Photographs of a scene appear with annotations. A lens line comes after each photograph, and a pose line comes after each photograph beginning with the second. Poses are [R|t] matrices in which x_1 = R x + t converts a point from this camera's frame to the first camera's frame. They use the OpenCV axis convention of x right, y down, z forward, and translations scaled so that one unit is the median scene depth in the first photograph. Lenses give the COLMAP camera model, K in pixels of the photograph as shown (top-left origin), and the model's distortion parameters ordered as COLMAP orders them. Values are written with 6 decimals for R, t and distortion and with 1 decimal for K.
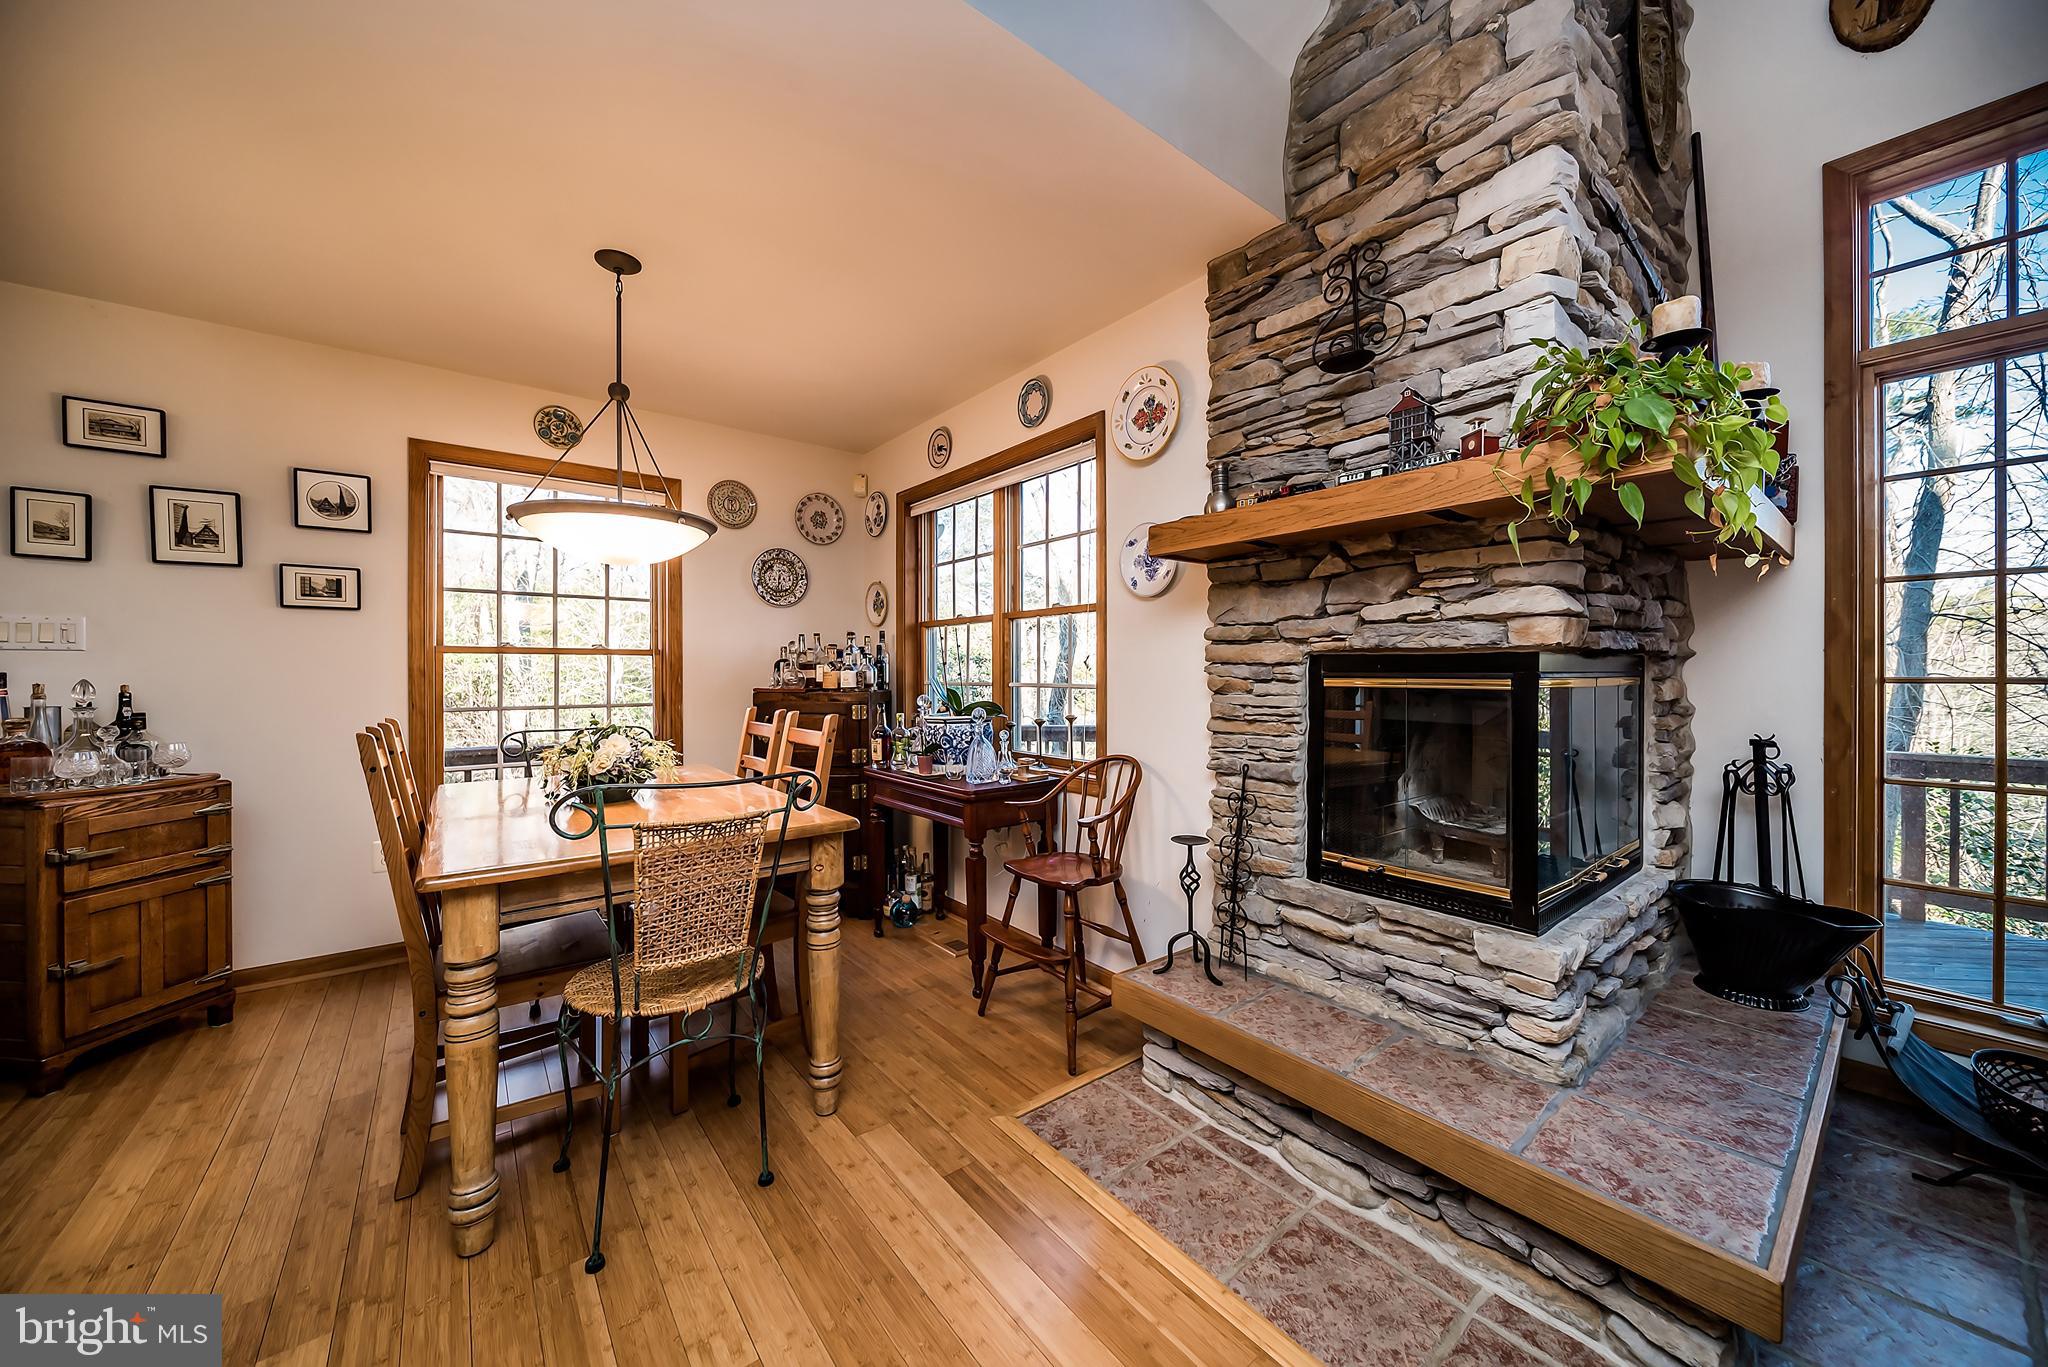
lens RADIAL K [[722.5, 0, 1052.9], [0, 722.5, 679.5], [0, 0, 1]] dist [-0.011453, -0.000100]
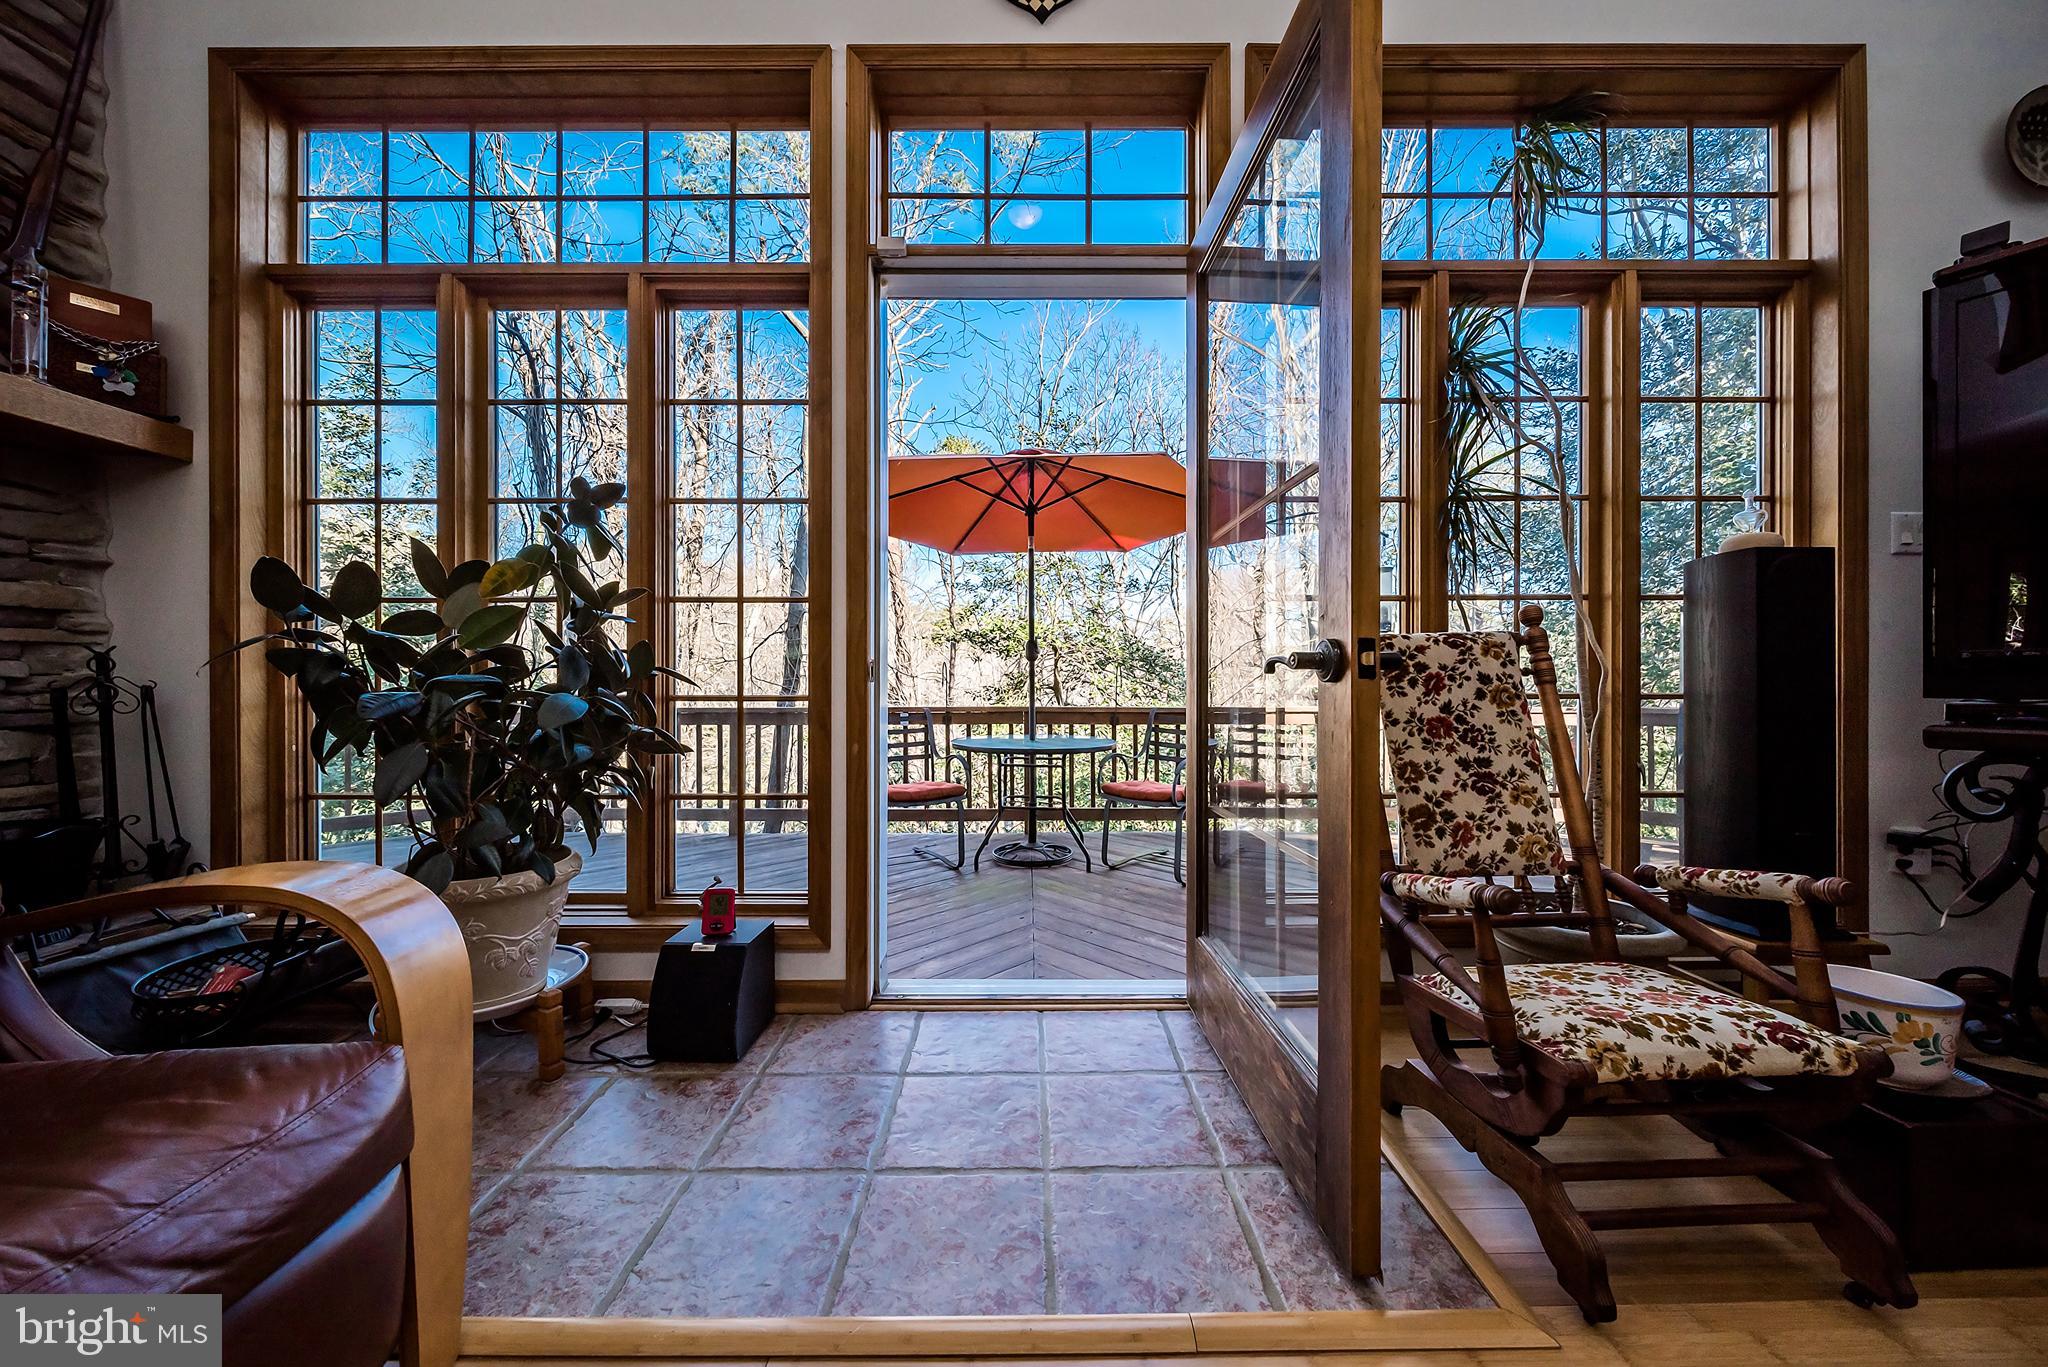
lens RADIAL K [[705.9, 0, 1042.2], [0, 705.9, 686.9], [0, 0, 1]] dist [-0.002070, -0.000021]
pose [[0.639550, -0.001545, 0.768748, 0.719793], [0.004418, 0.999989, -0.001666, 0.091943], [-0.768737, 0.004462, 0.639550, -0.309299]]
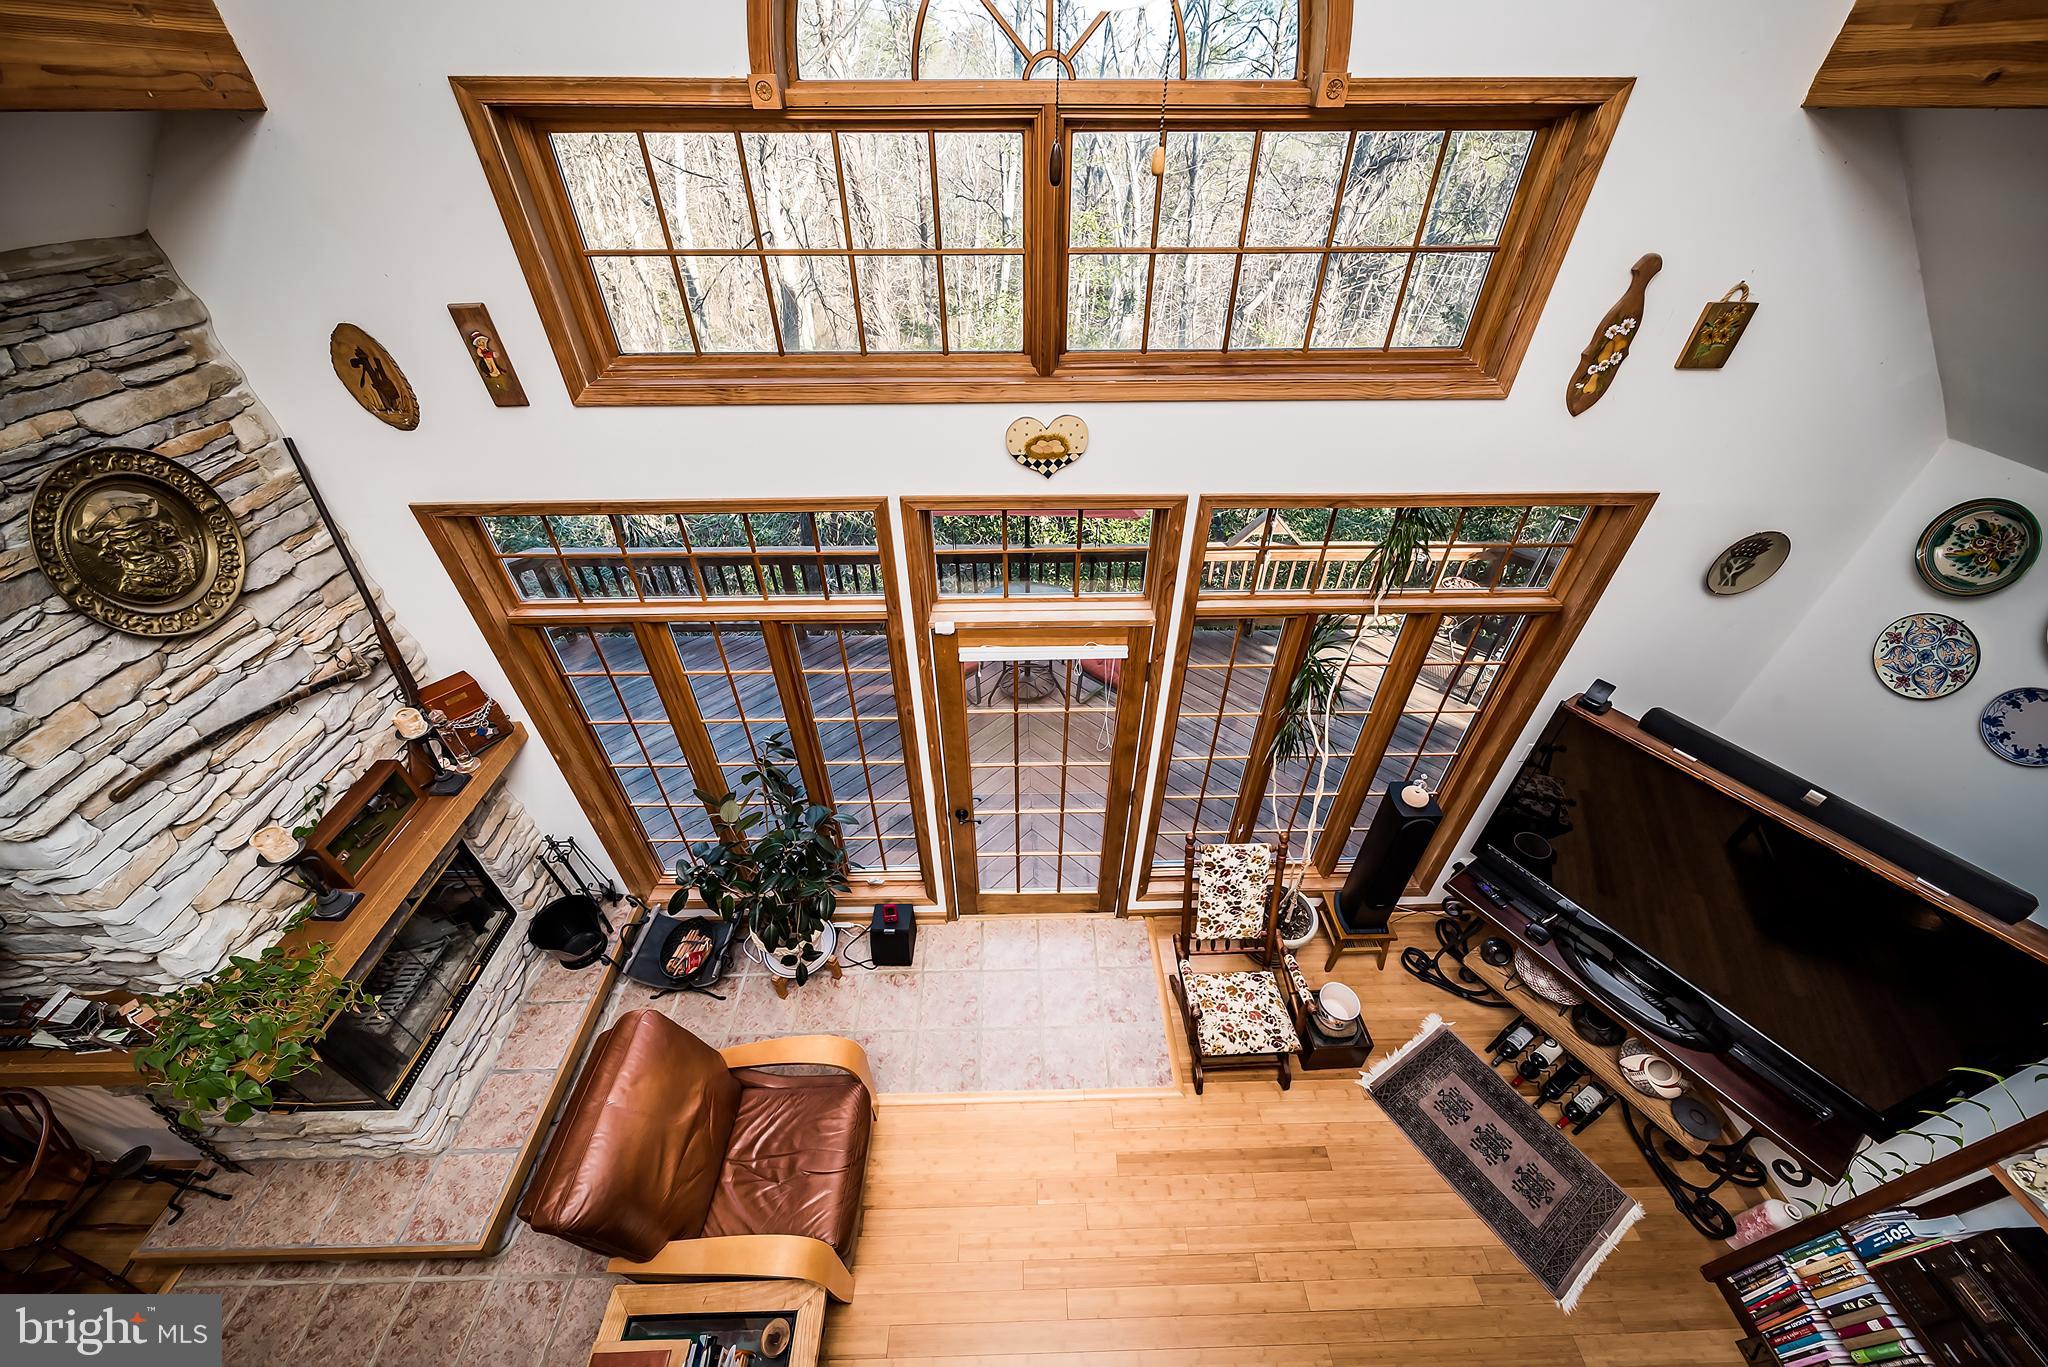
lens RADIAL K [[718.7, 0, 1028.6], [0, 718.7, 686.6], [0, 0, 1]] dist [-0.000287, -0.001773]
pose [[0.619565, -0.489453, 0.613658, 0.558724], [-0.000931, 0.781325, 0.624124, -0.847598], [-0.784945, -0.387257, 0.483626, -0.389932]]
